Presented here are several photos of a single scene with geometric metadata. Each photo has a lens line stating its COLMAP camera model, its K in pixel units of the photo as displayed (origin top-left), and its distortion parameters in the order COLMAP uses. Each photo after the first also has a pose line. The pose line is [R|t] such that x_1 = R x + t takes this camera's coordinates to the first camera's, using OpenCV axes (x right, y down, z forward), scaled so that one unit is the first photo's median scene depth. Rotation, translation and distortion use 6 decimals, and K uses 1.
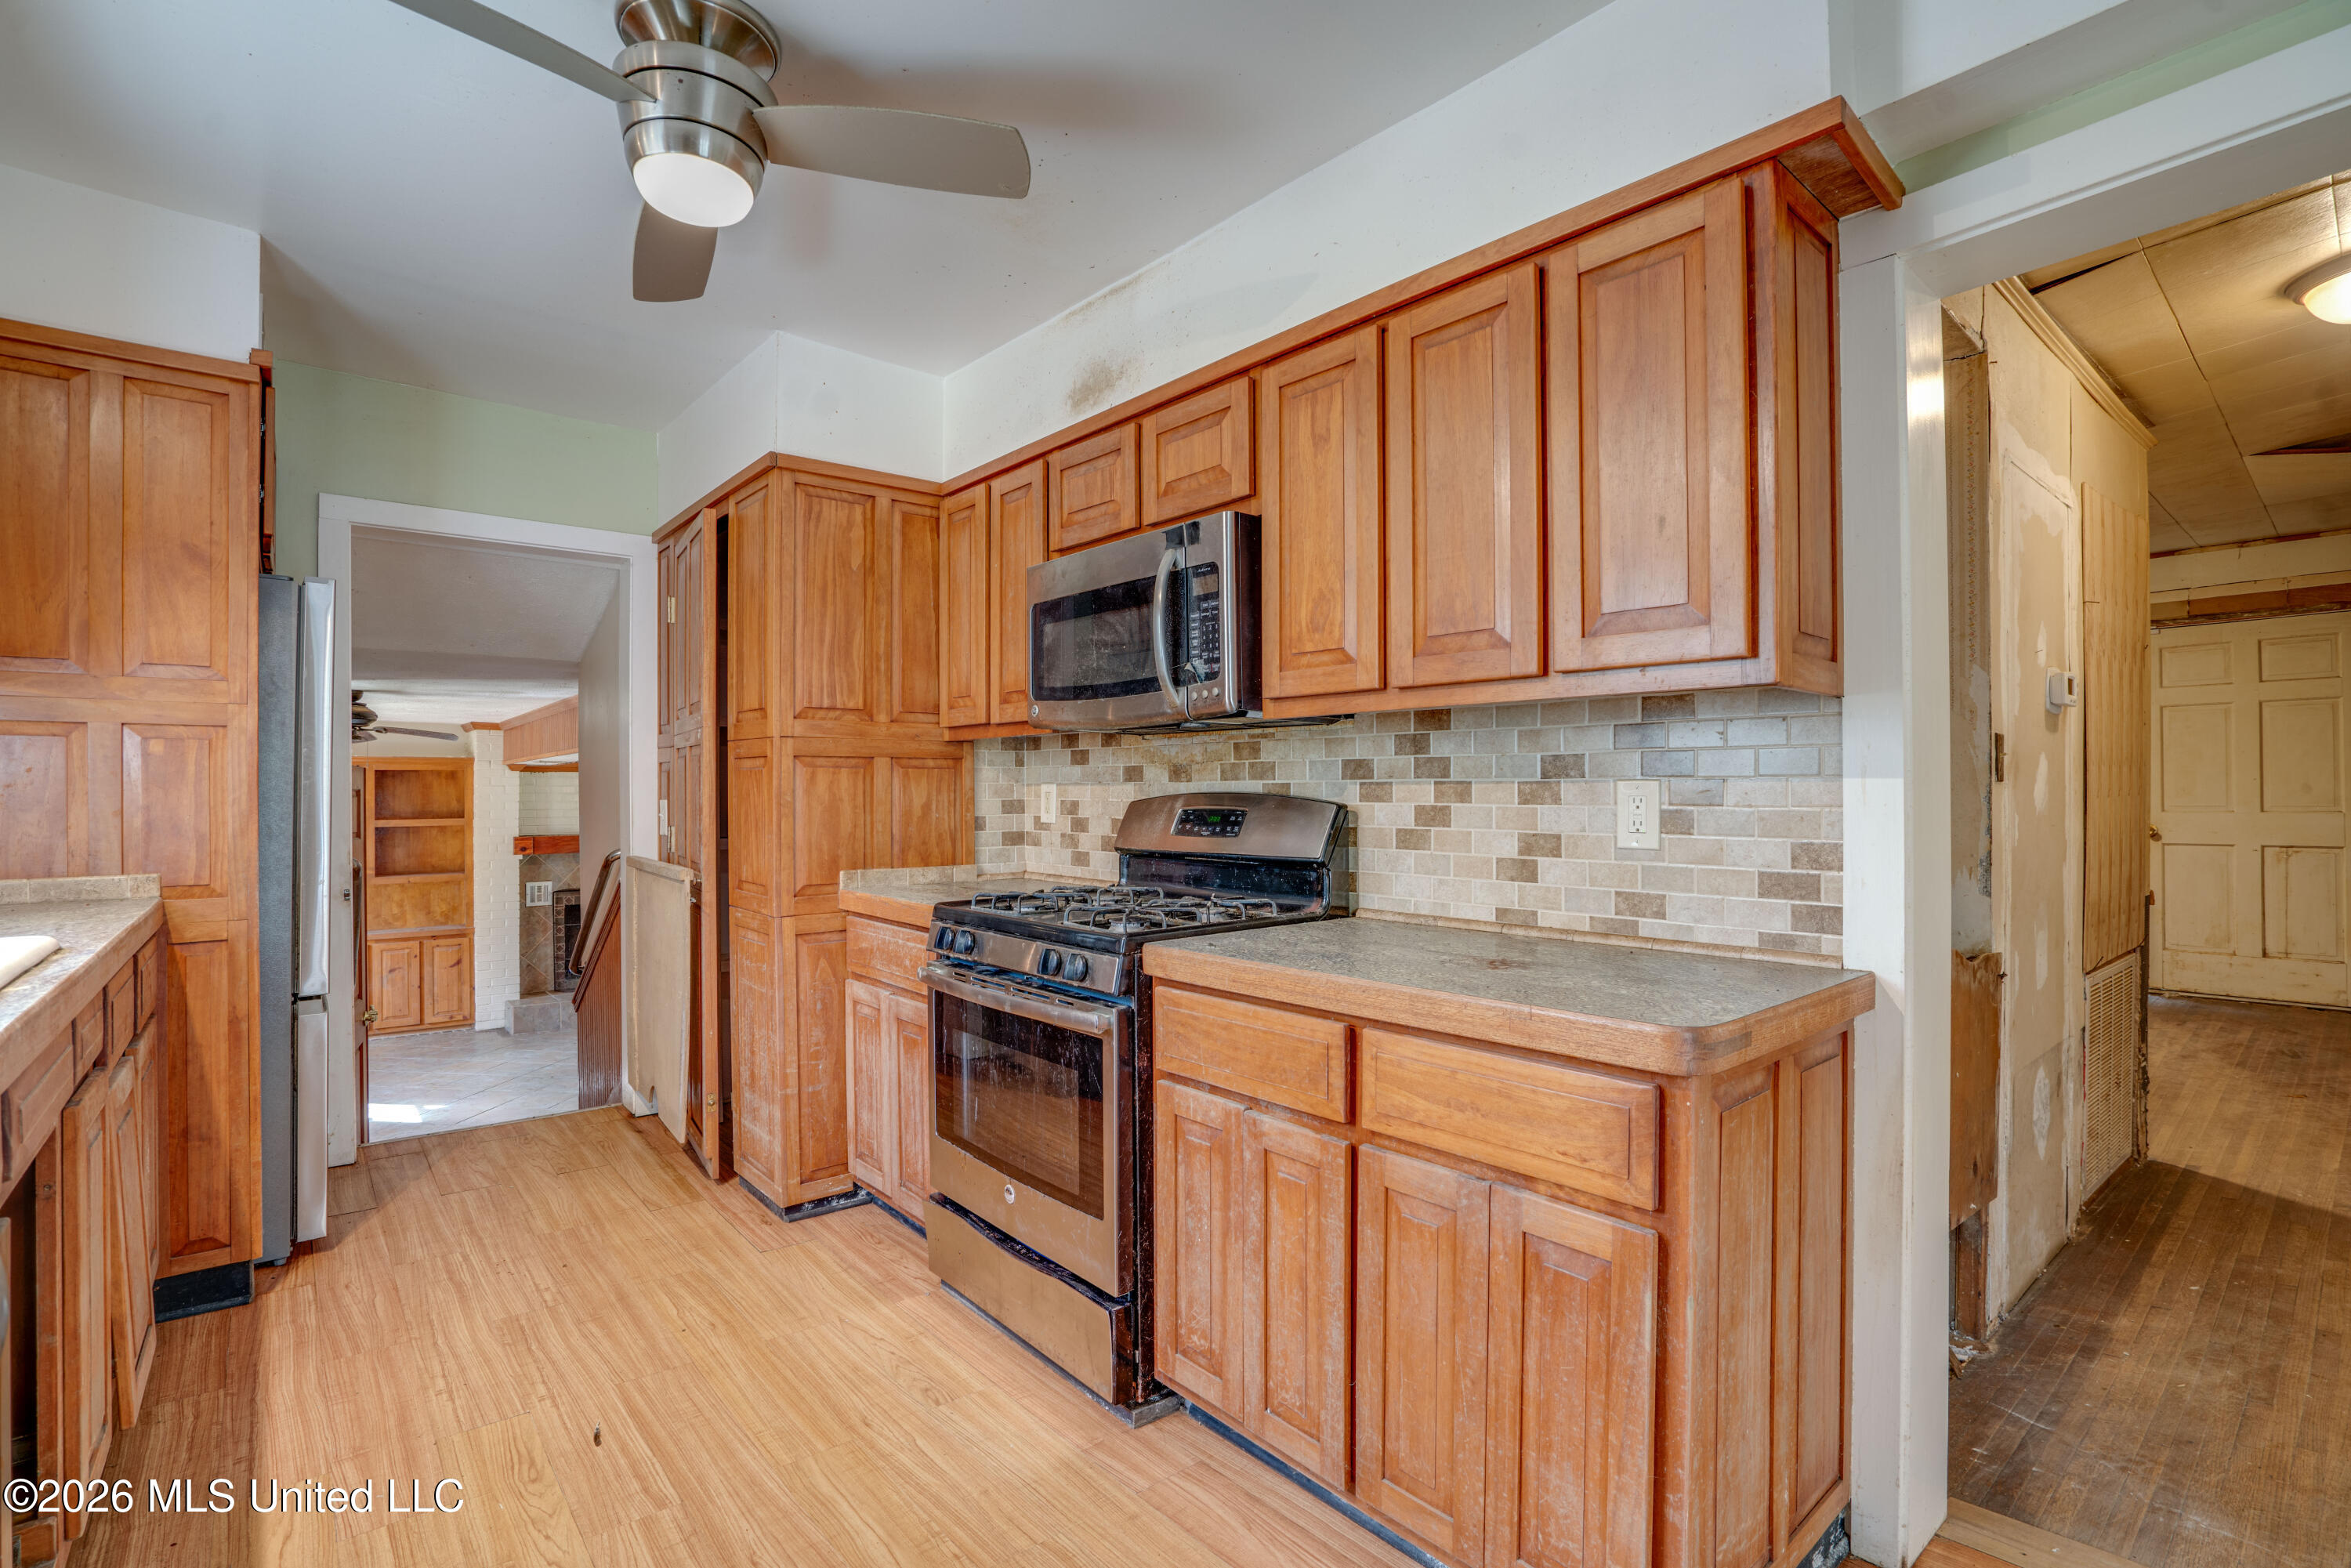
lens RADIAL K [[1080.9, 0, 1174.5], [0, 1080.9, 784.5], [0, 0, 1]] dist [-0.044240, 0.000856]
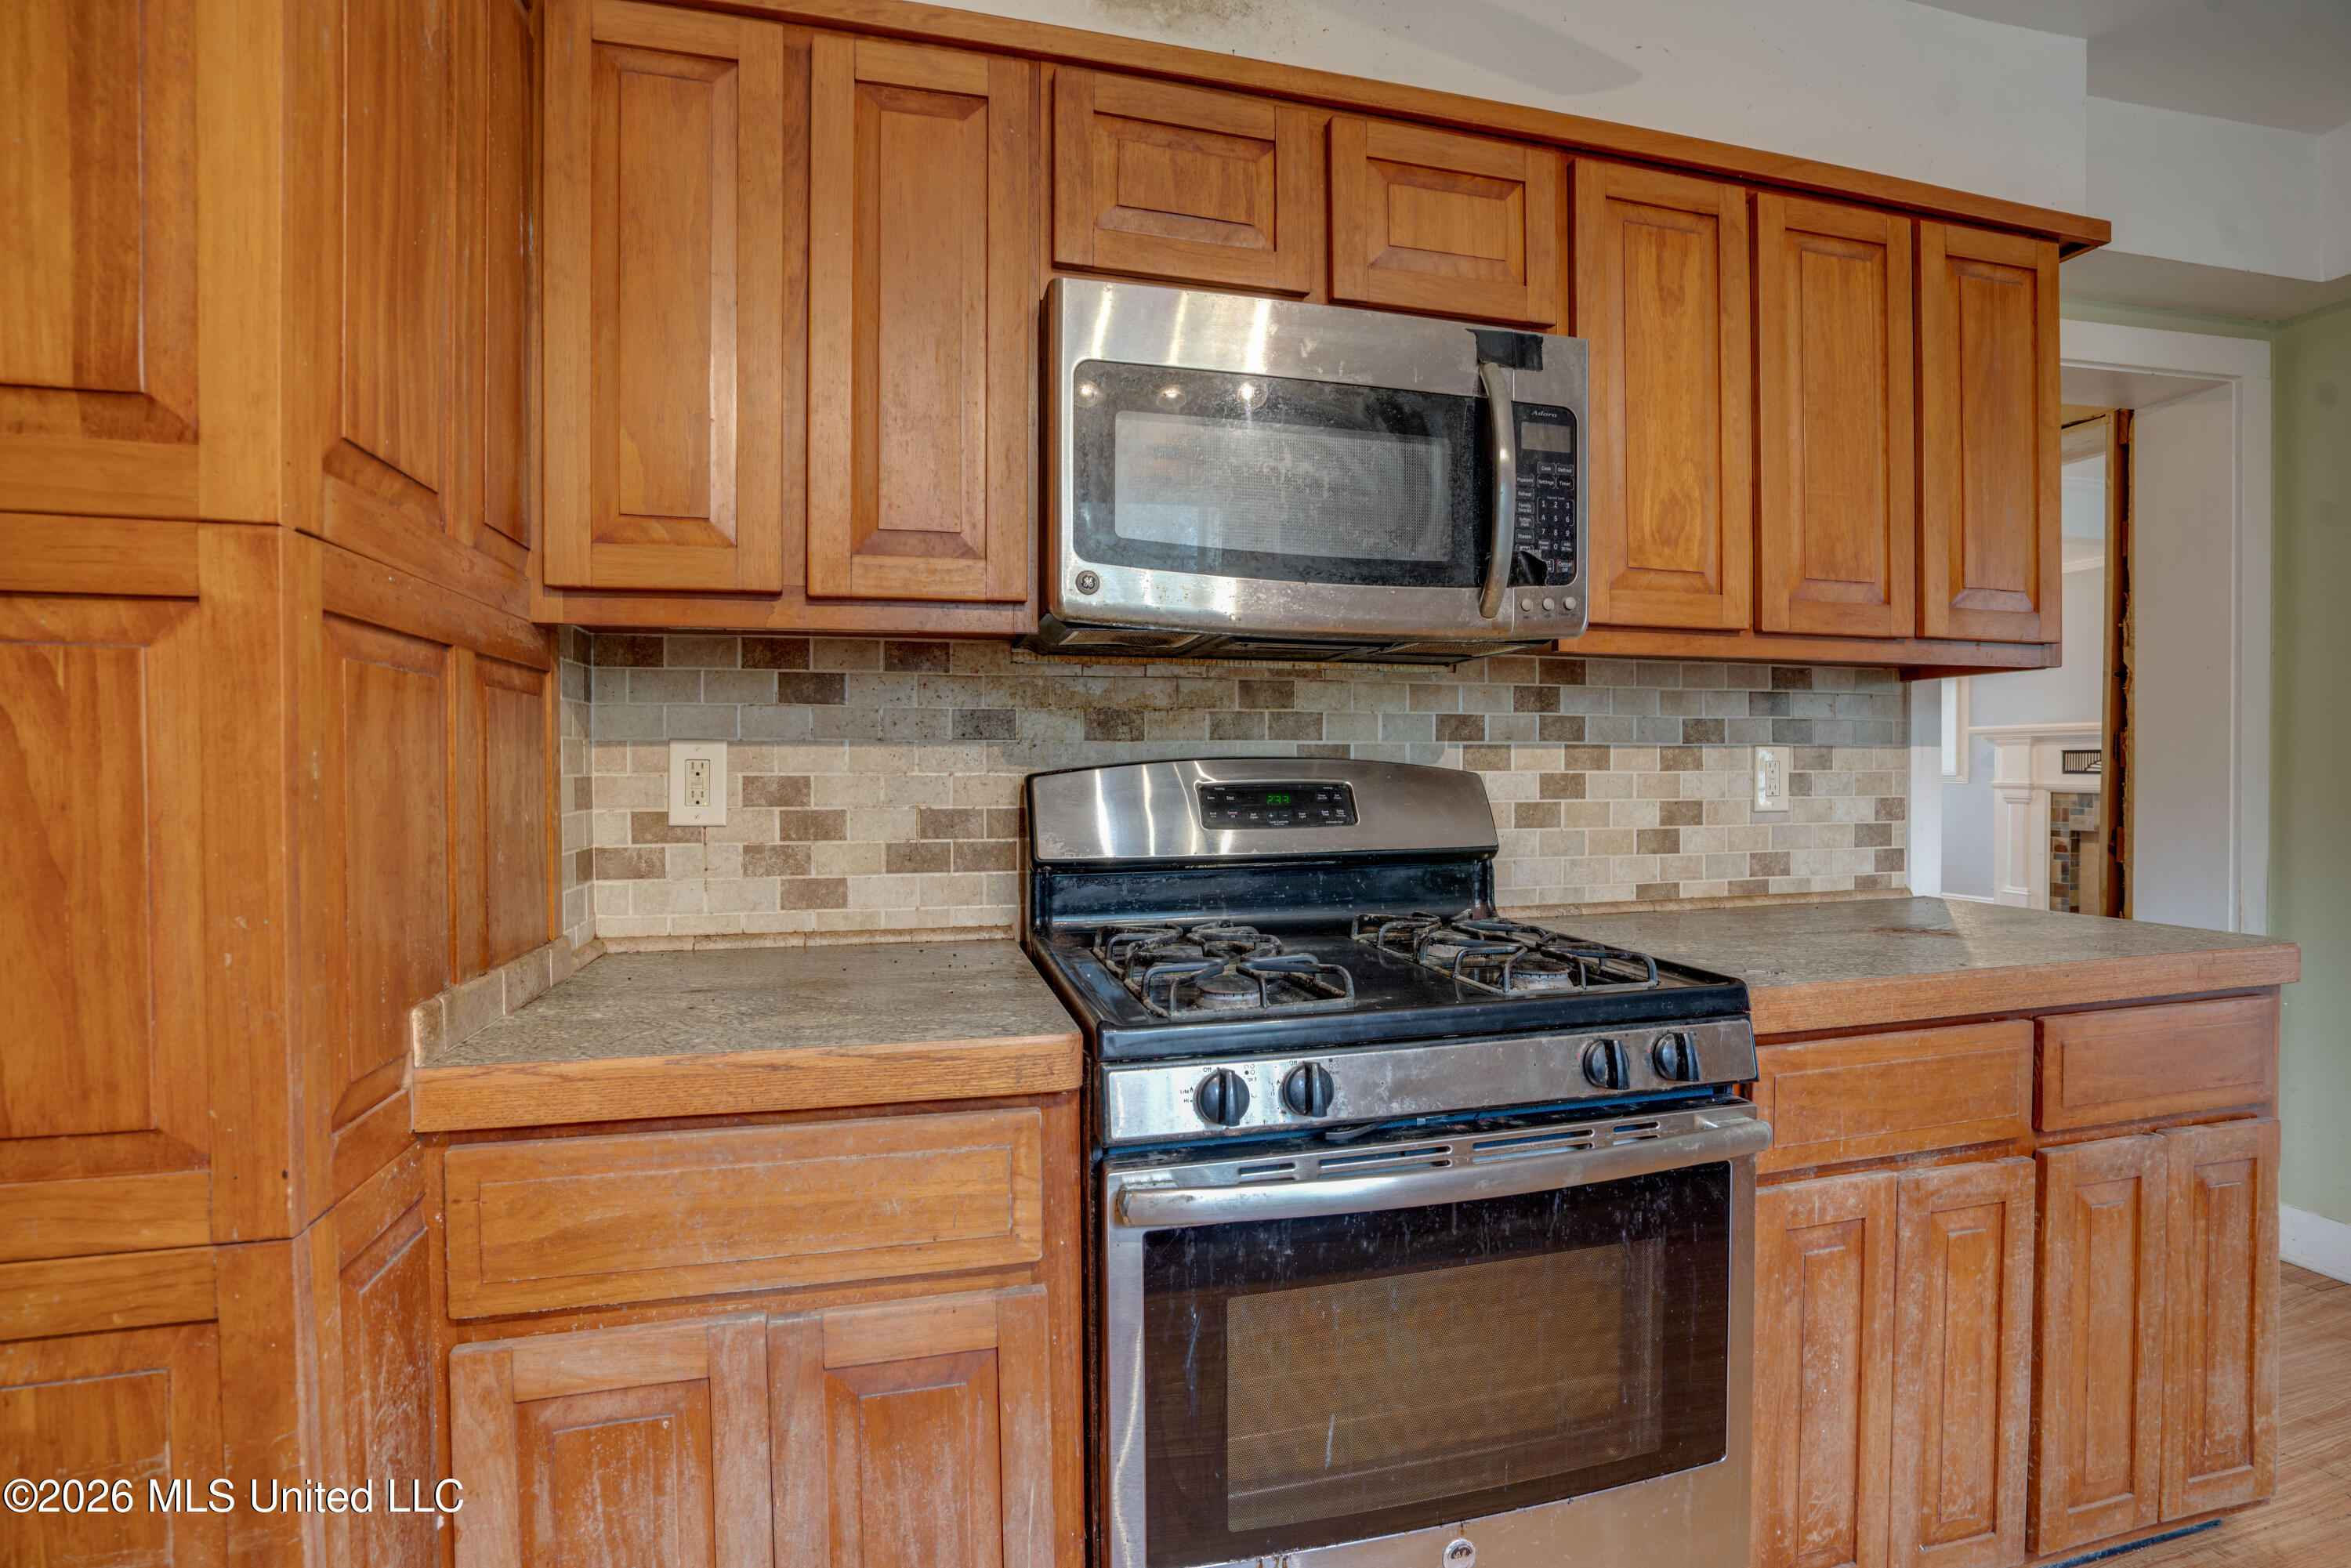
lens RADIAL K [[1080.9, 0, 1174.5], [0, 1080.9, 784.5], [0, 0, 1]] dist [-0.044240, 0.000856]
pose [[0.436540, -0.013875, 0.899578, -0.690334], [-0.001498, 0.999868, 0.016149, 0.015909], [-0.899684, -0.008397, 0.436461, 0.965719]]
